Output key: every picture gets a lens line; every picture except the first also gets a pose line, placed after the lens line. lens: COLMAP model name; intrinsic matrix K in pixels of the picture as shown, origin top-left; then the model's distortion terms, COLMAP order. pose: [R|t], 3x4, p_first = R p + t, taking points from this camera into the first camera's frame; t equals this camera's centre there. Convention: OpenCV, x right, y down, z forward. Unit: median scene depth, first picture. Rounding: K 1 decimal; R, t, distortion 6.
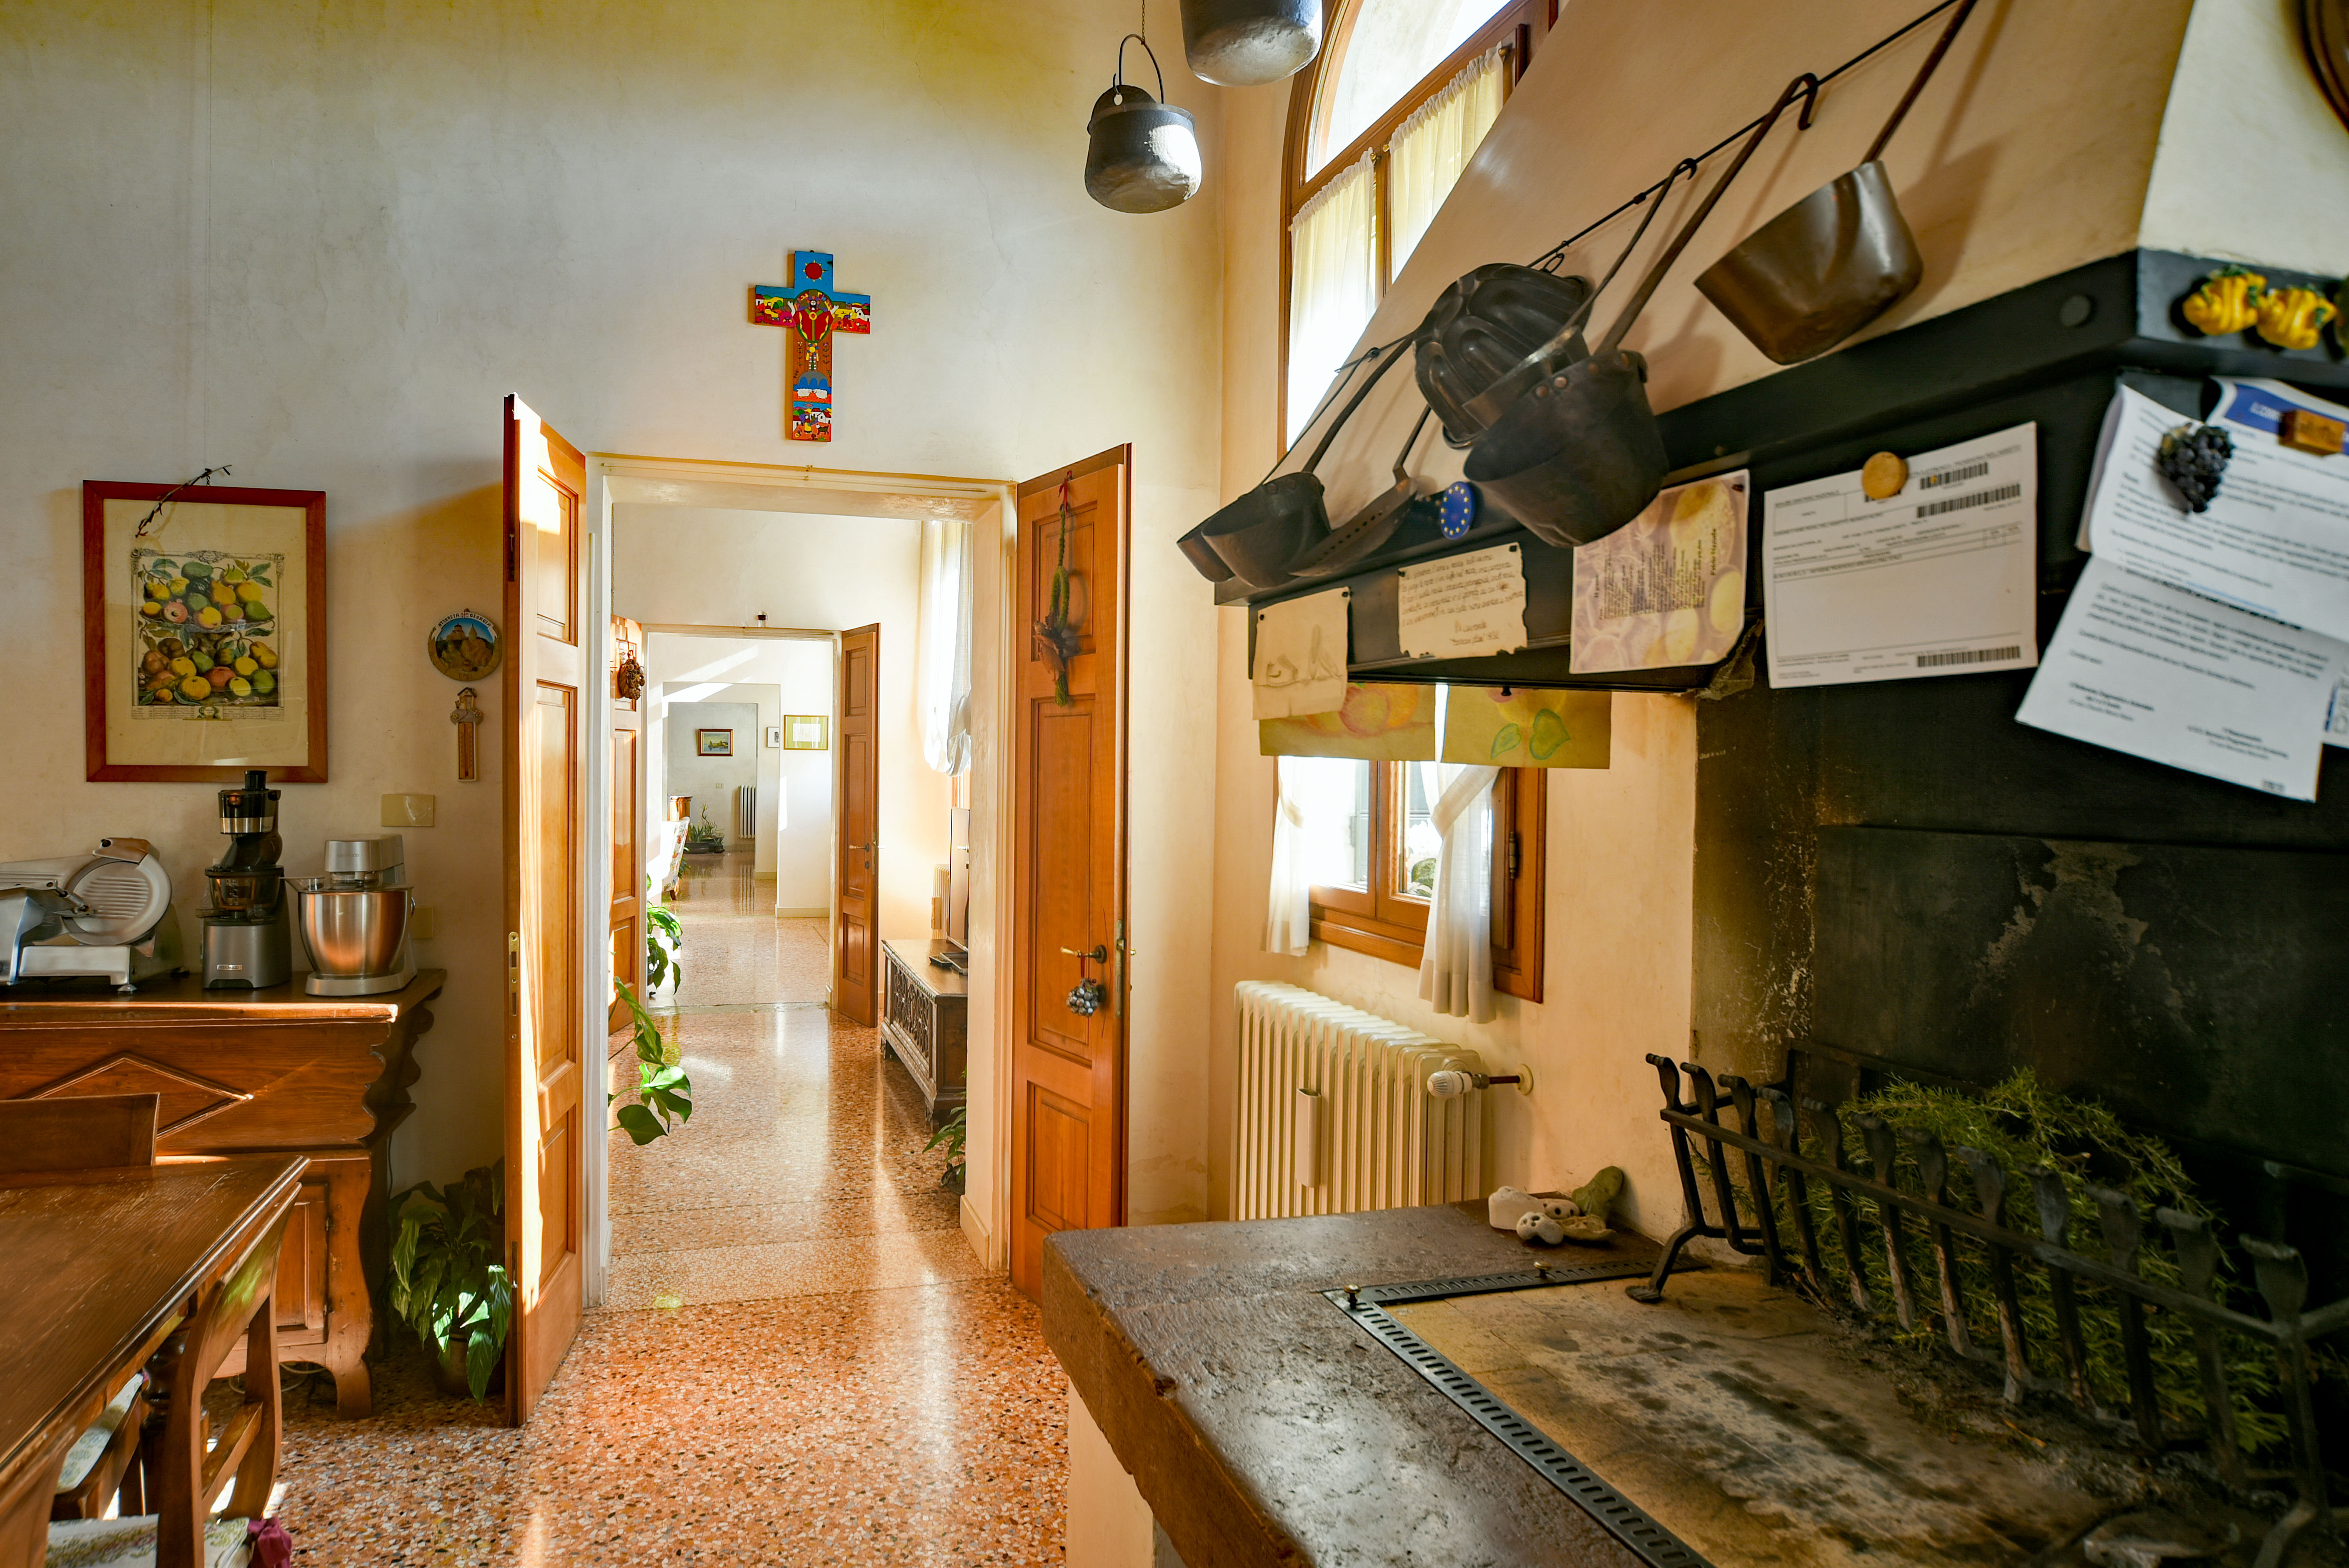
lens RADIAL K [[1364.1, 0, 1094.6], [0, 1364.1, 781.1], [0, 0, 1]] dist [-0.007440, -0.000423]
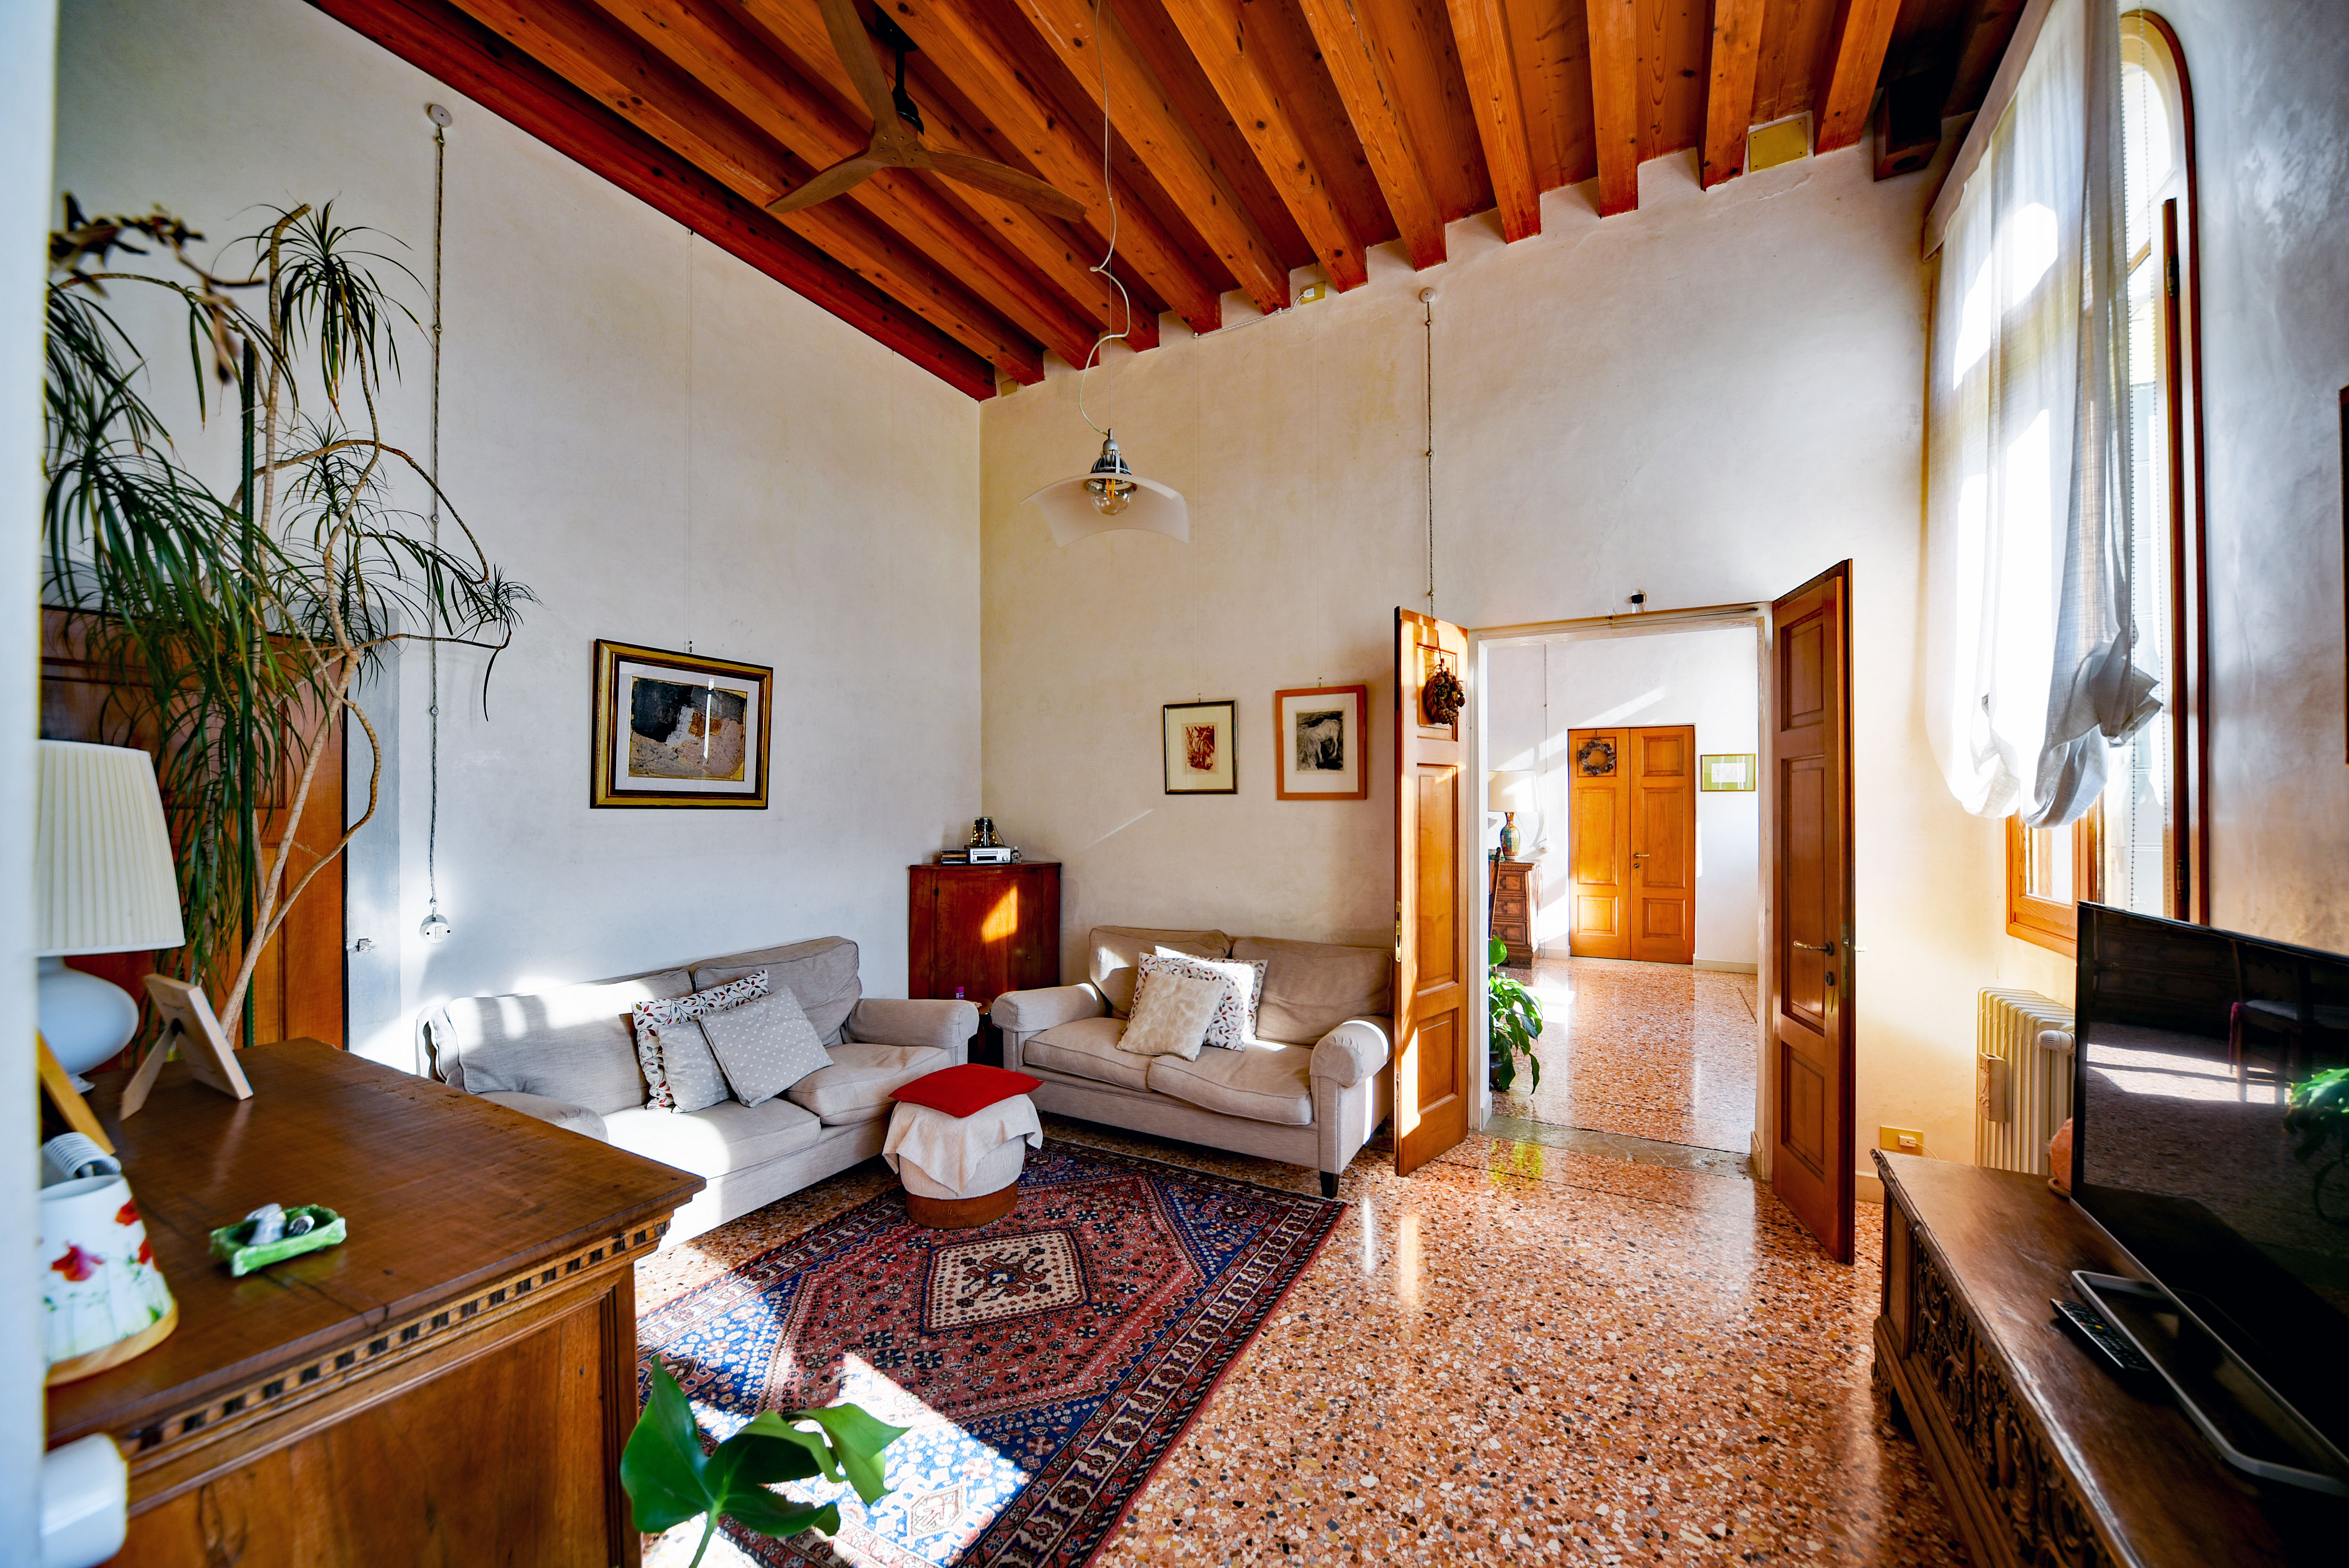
lens RADIAL K [[814.1, 0, 1198.4], [0, 814.1, 806.0], [0, 0, 1]] dist [-0.015154, 0.000020]
pose [[0.696691, -0.016017, -0.717192, -0.279365], [0.007812, 0.999861, -0.014741, -0.022370], [0.717328, 0.004667, 0.696720, 1.472725]]
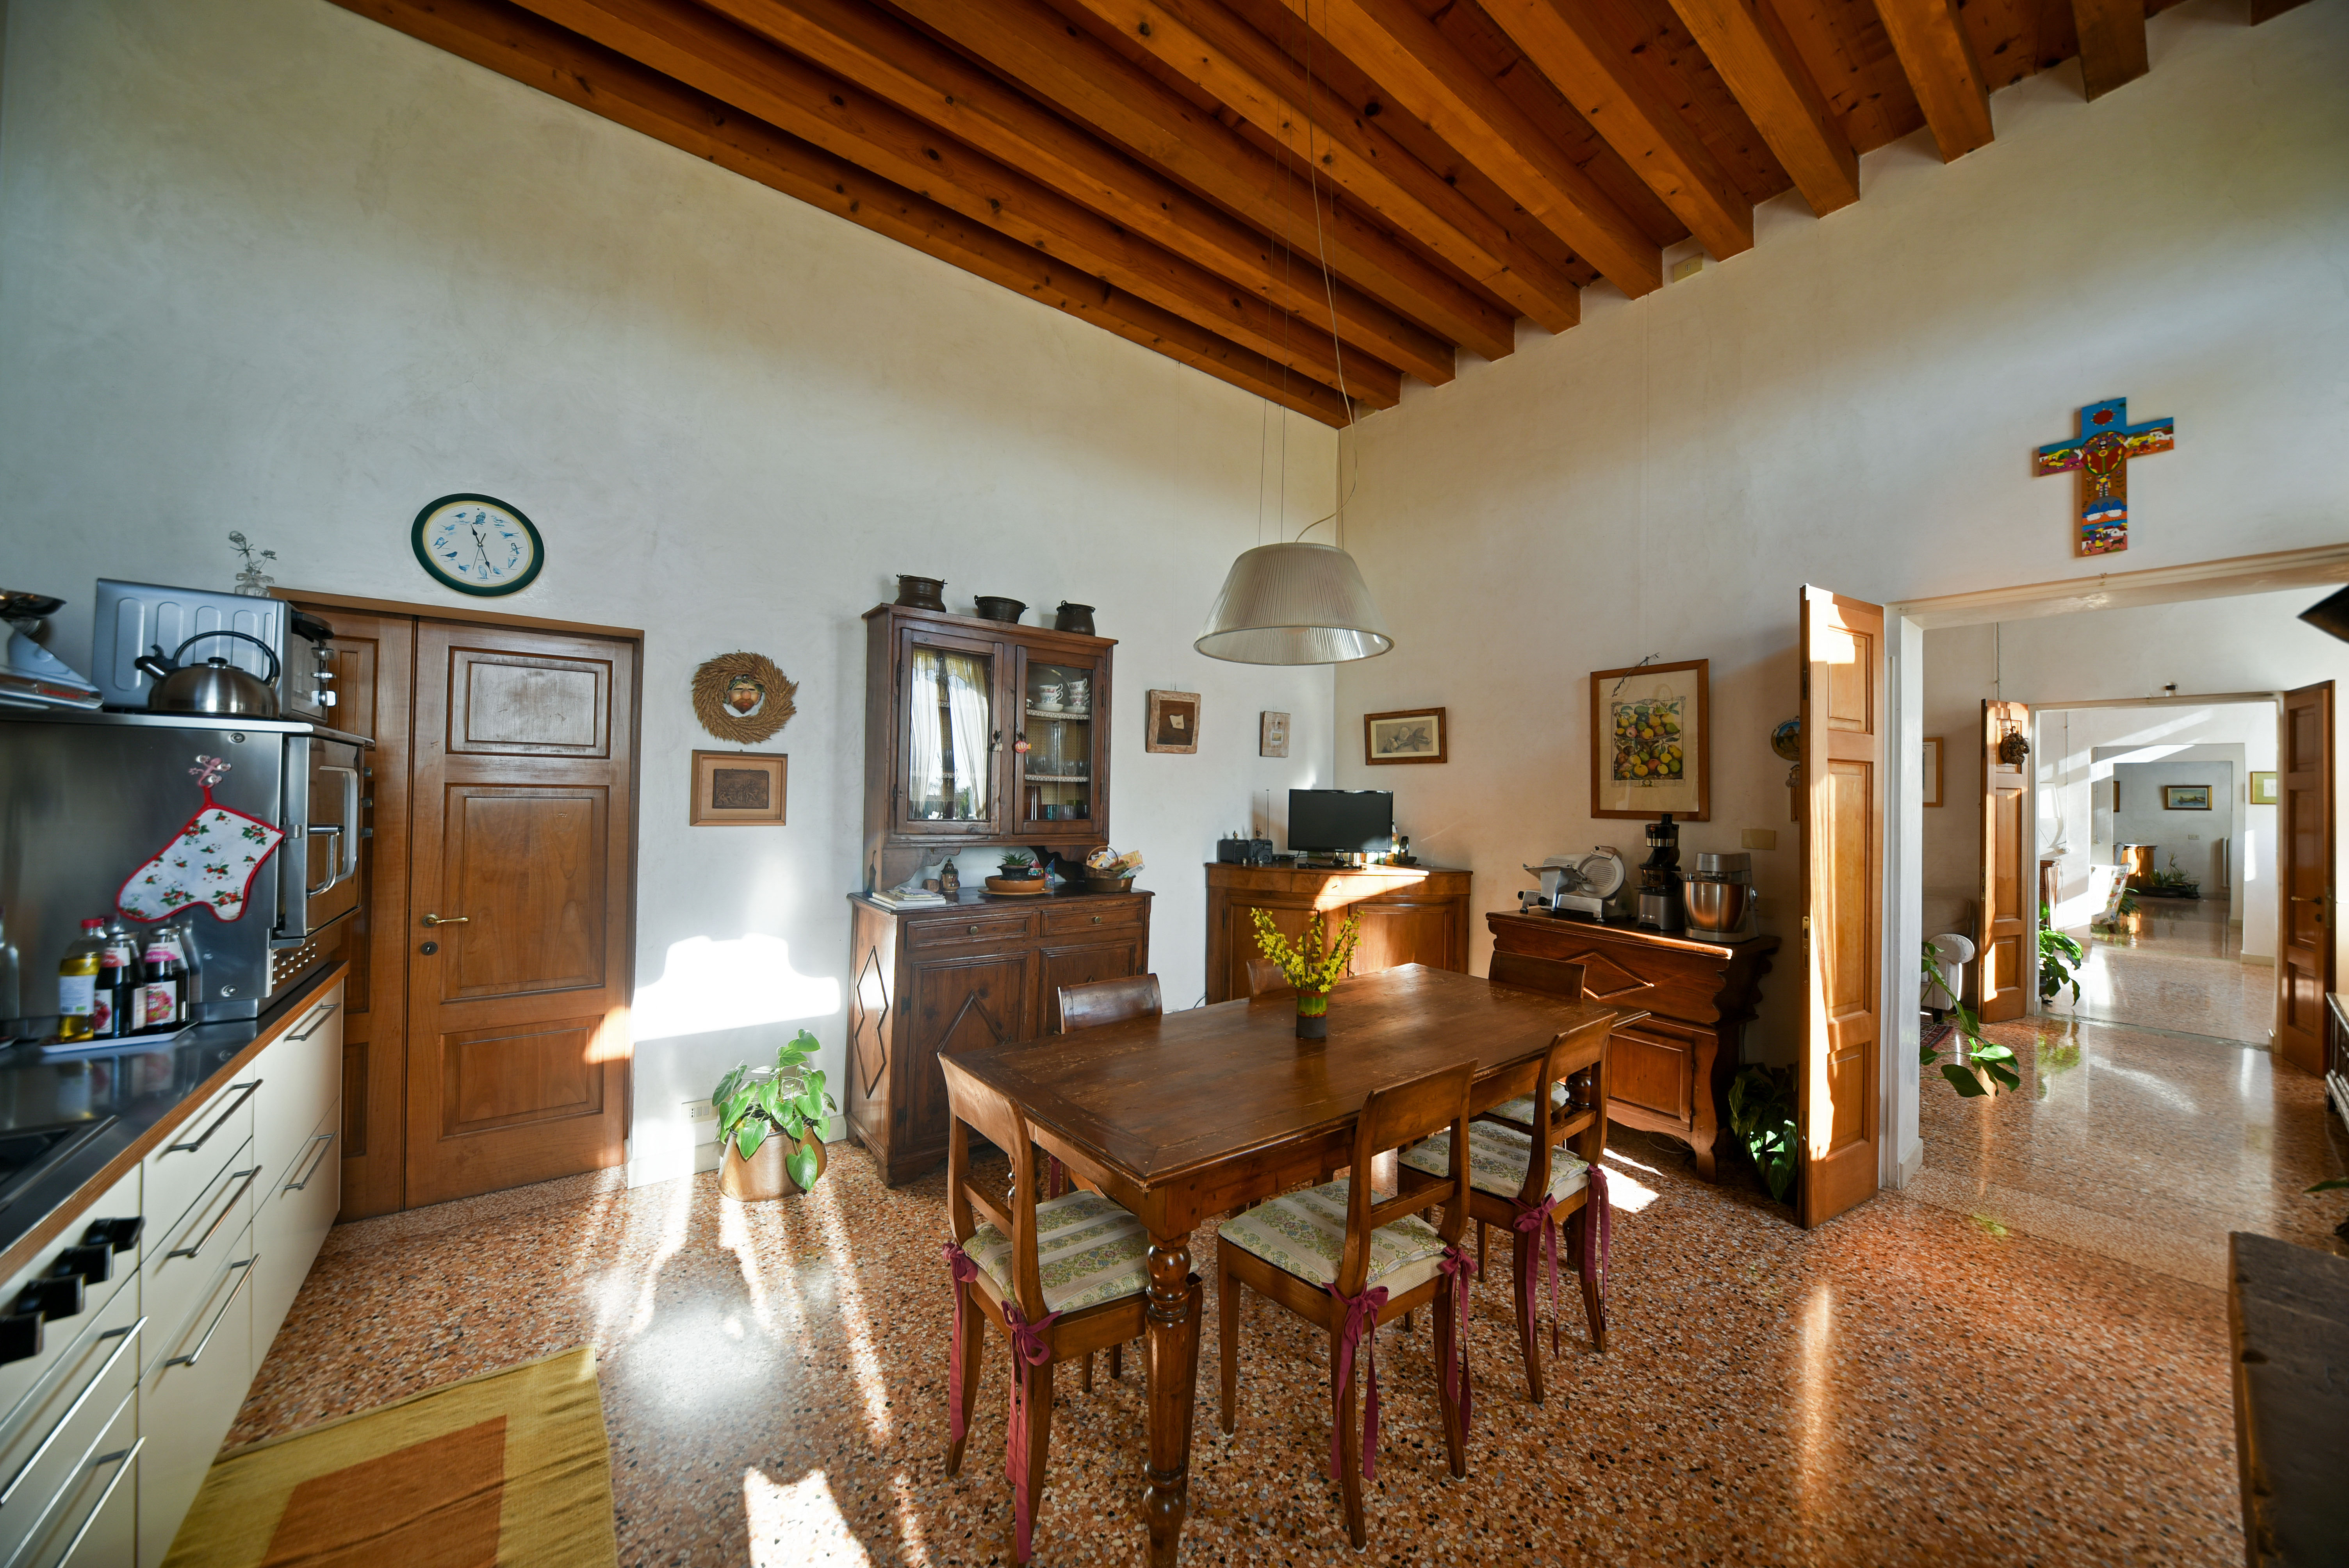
lens RADIAL K [[814.1, 0, 1168.5], [0, 814.1, 780.9], [0, 0, 1]] dist [-0.015154, 0.000020]
pose [[0.372859, -0.020983, -0.927651, 0.155272], [-0.025502, 0.999135, -0.032850, 0.001179], [0.927538, 0.035905, 0.372001, -0.049314]]
